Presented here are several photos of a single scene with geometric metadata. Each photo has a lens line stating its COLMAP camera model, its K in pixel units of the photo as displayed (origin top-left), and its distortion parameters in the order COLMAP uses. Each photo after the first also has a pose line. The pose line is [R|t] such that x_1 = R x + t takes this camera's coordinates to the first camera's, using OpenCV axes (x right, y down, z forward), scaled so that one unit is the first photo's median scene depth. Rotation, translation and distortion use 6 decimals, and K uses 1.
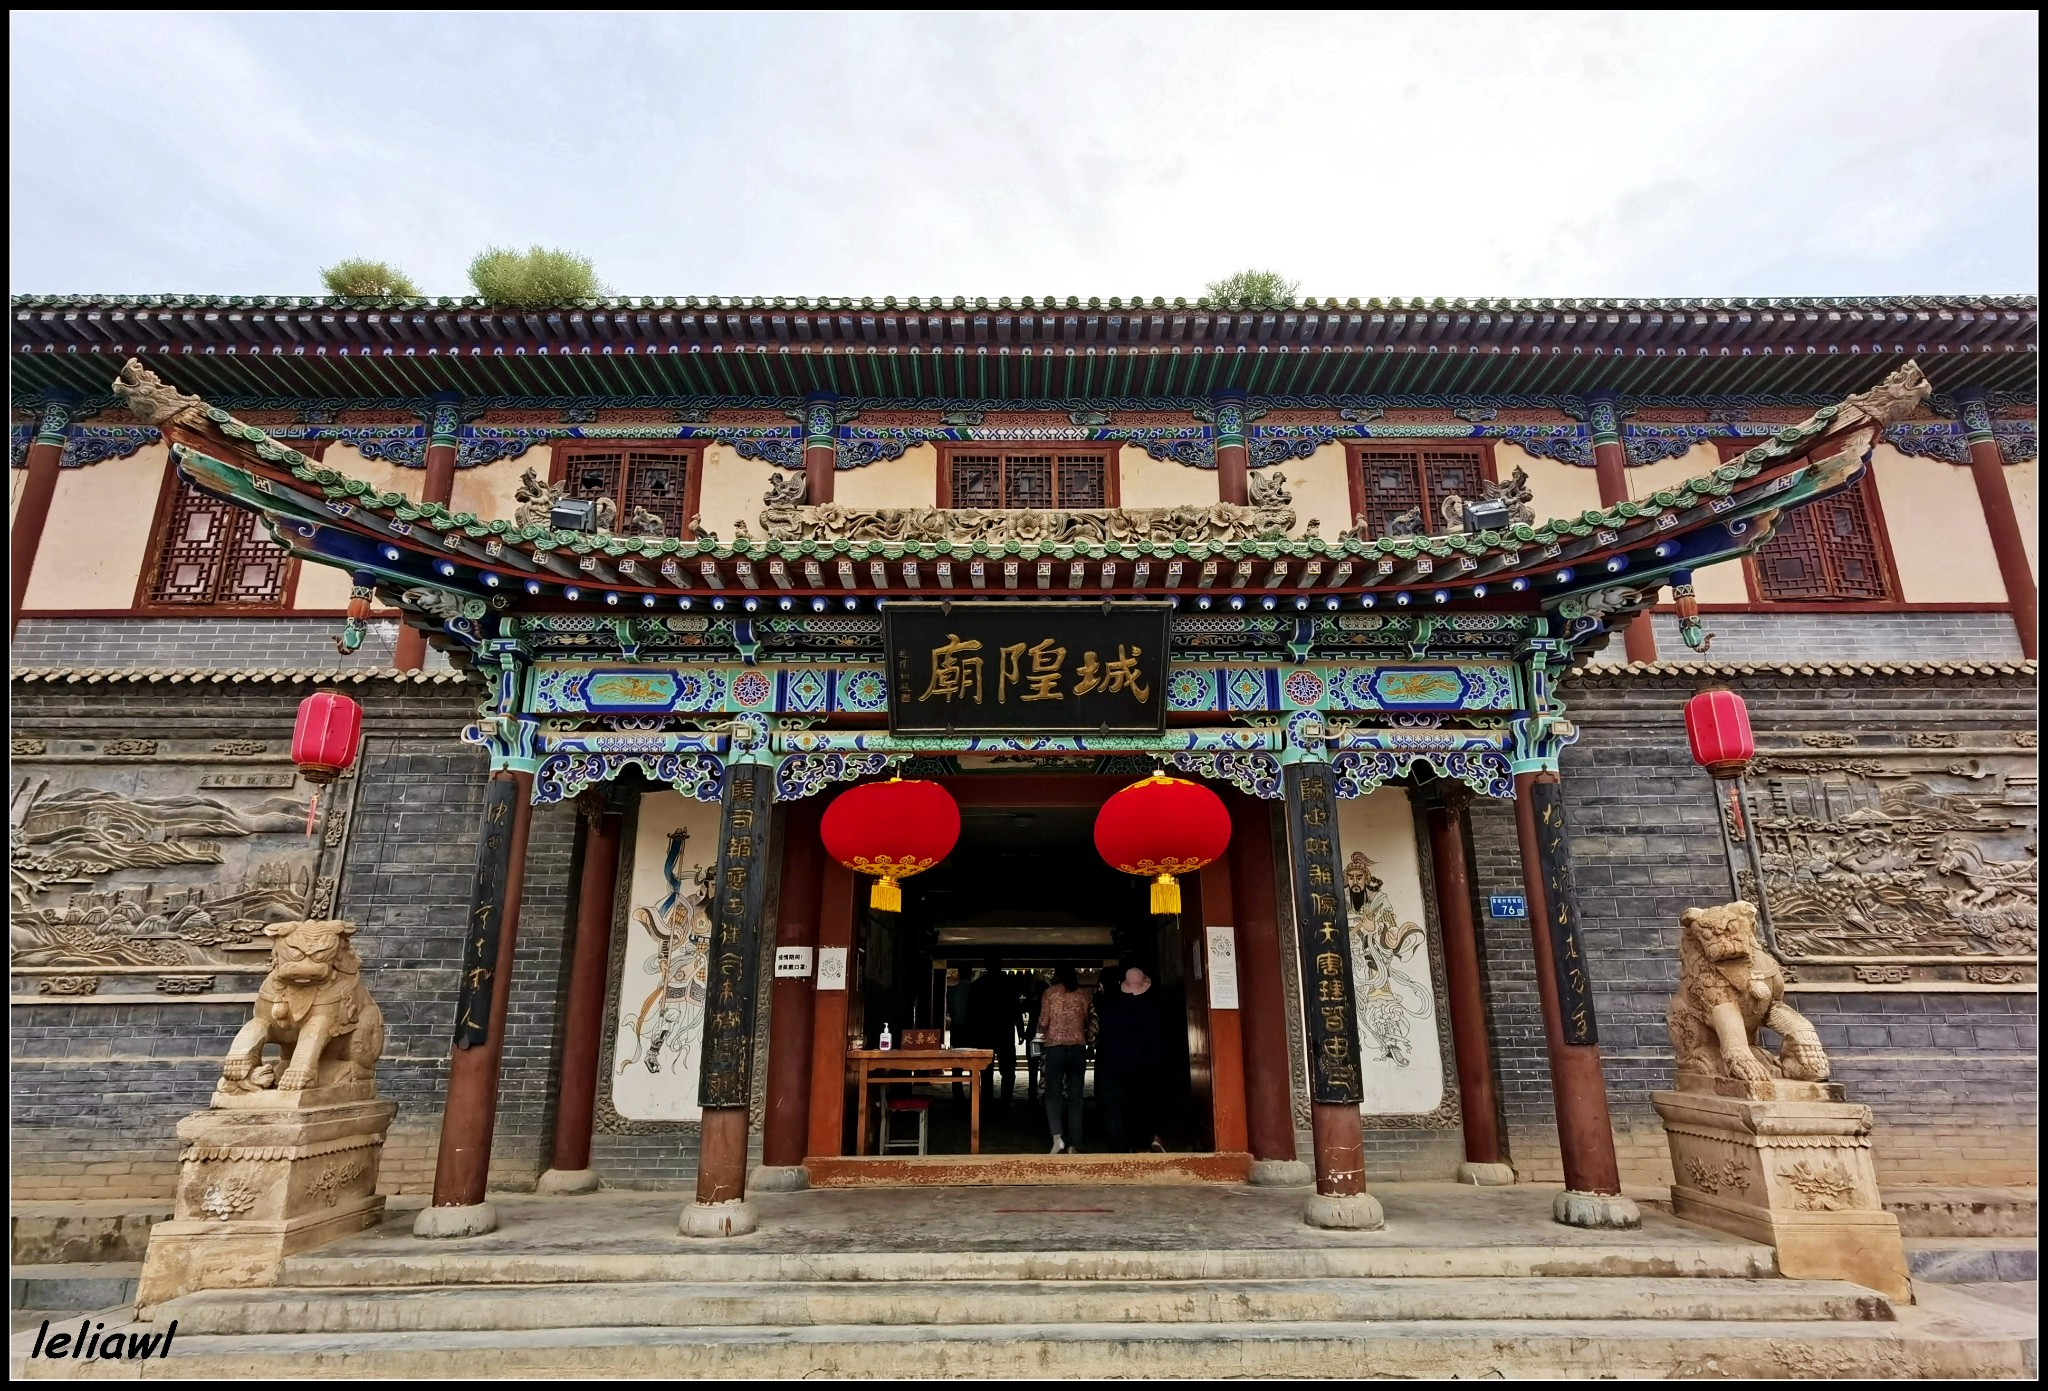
lens RADIAL K [[834.1, 0, 1024.0], [0, 834.1, 695.5], [0, 0, 1]] dist [0.002999, -0.000164]
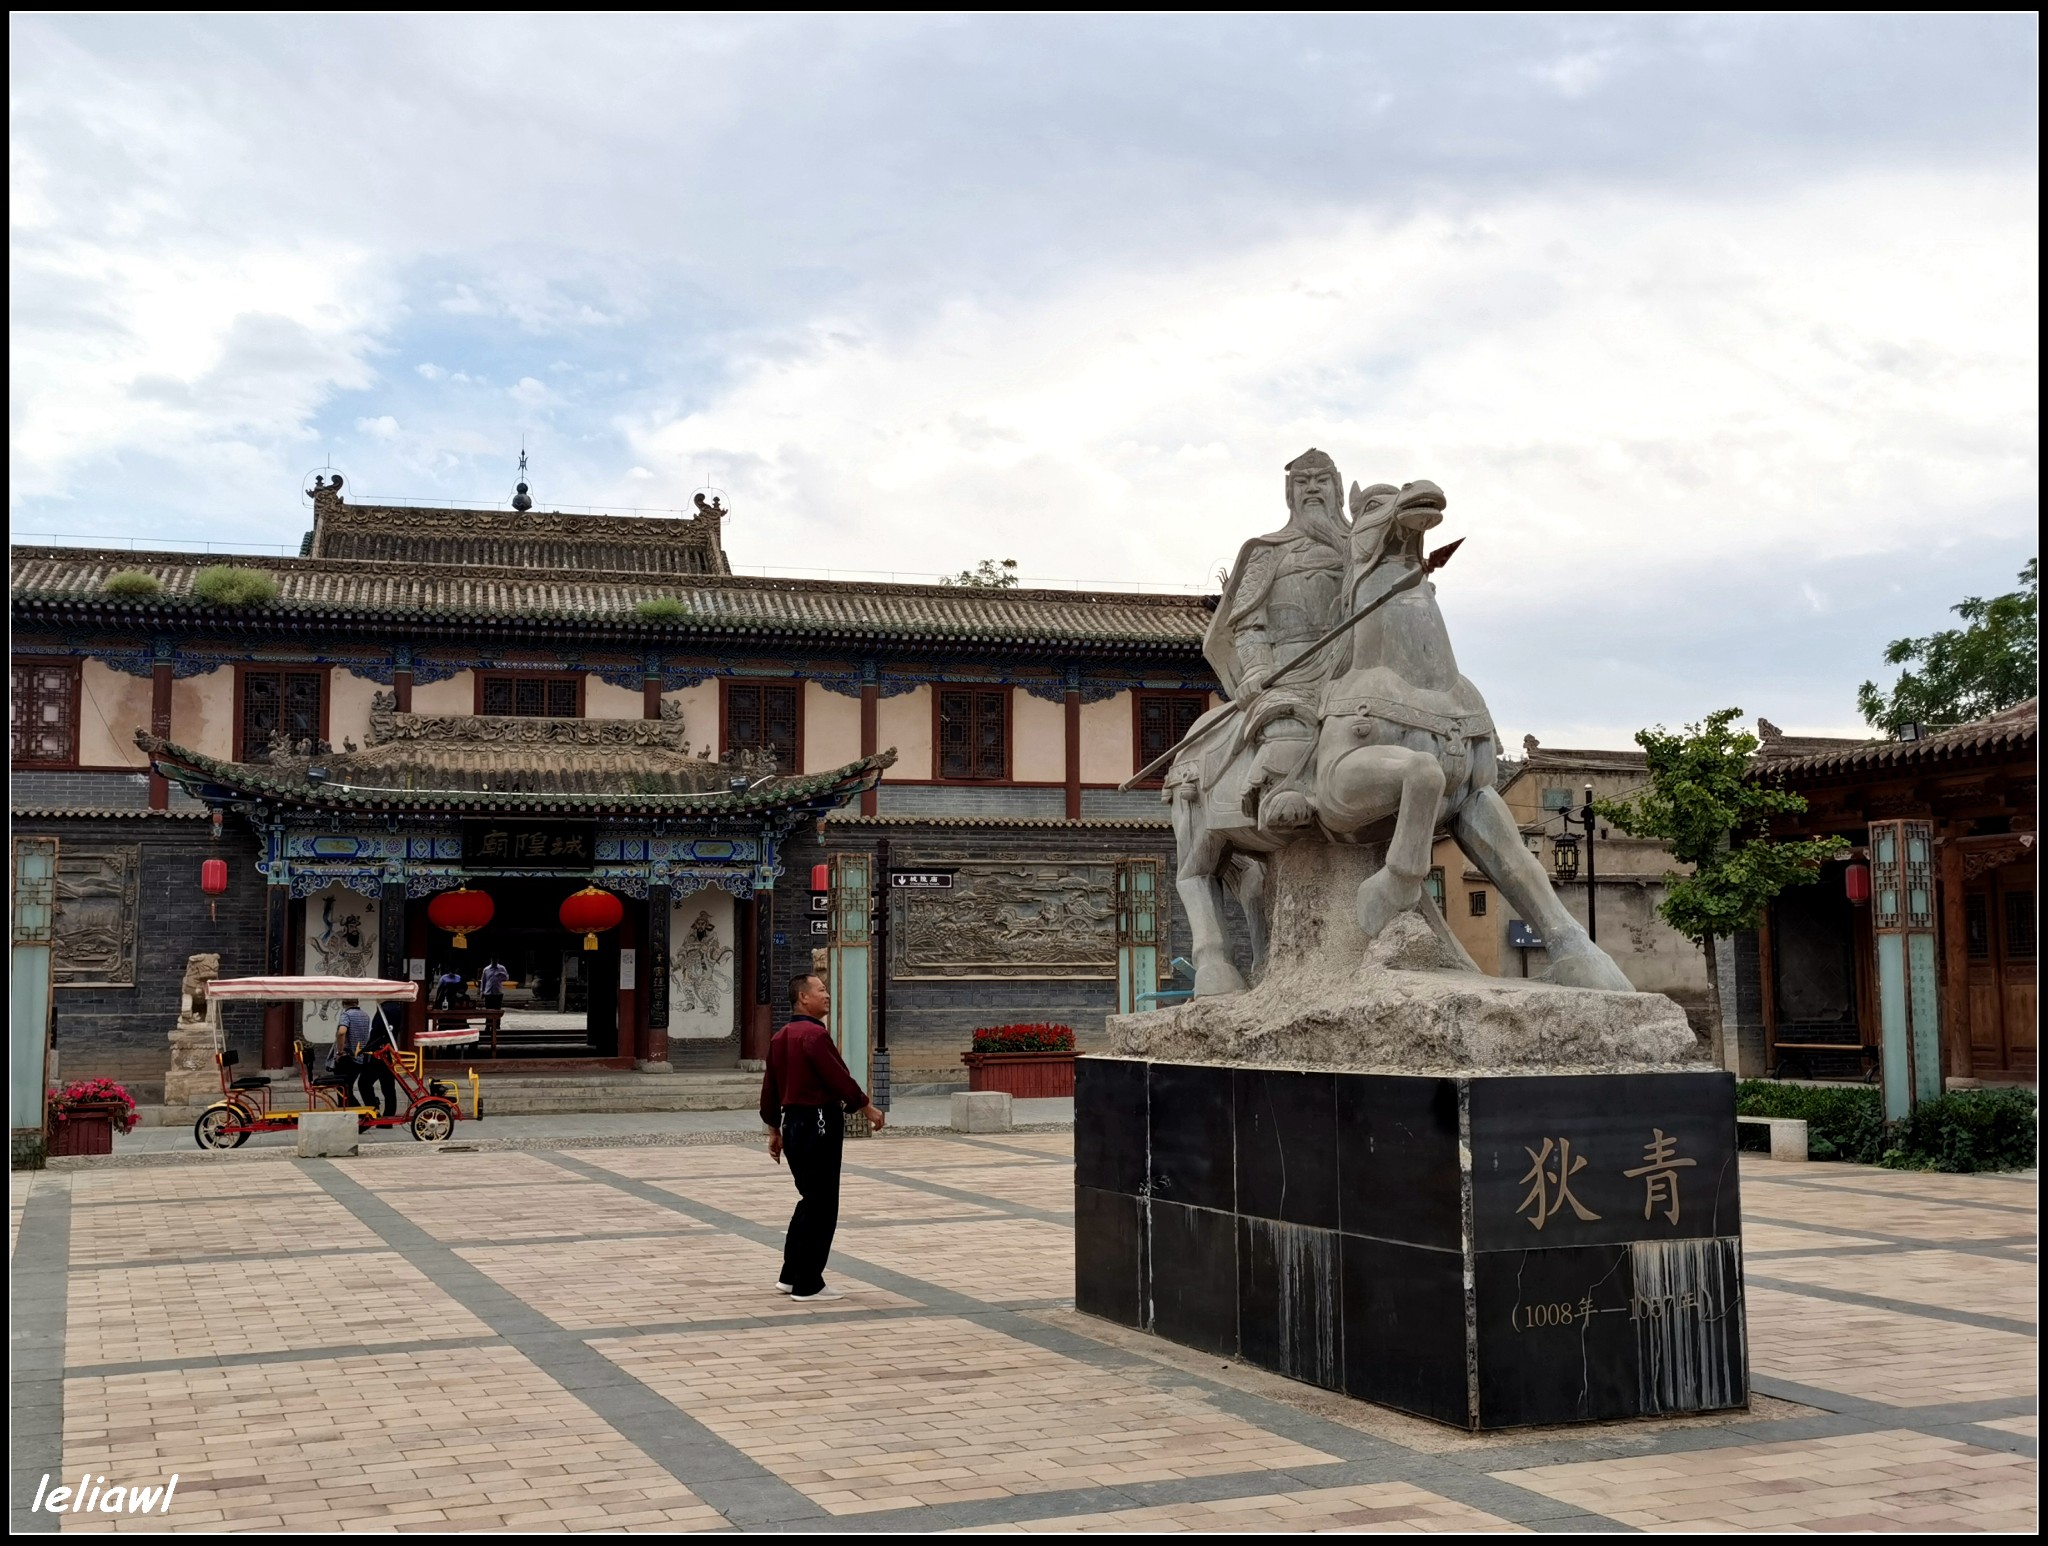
lens RADIAL K [[1992.3, 0, 1024.0], [0, 1992.3, 773.0], [0, 0, 1]] dist [-0.144955, 0.321165]
pose [[0.962680, 0.023040, 0.269660, -0.118494], [-0.091939, 0.964957, 0.245775, -1.297730], [-0.254548, -0.261395, 0.931063, -3.319240]]
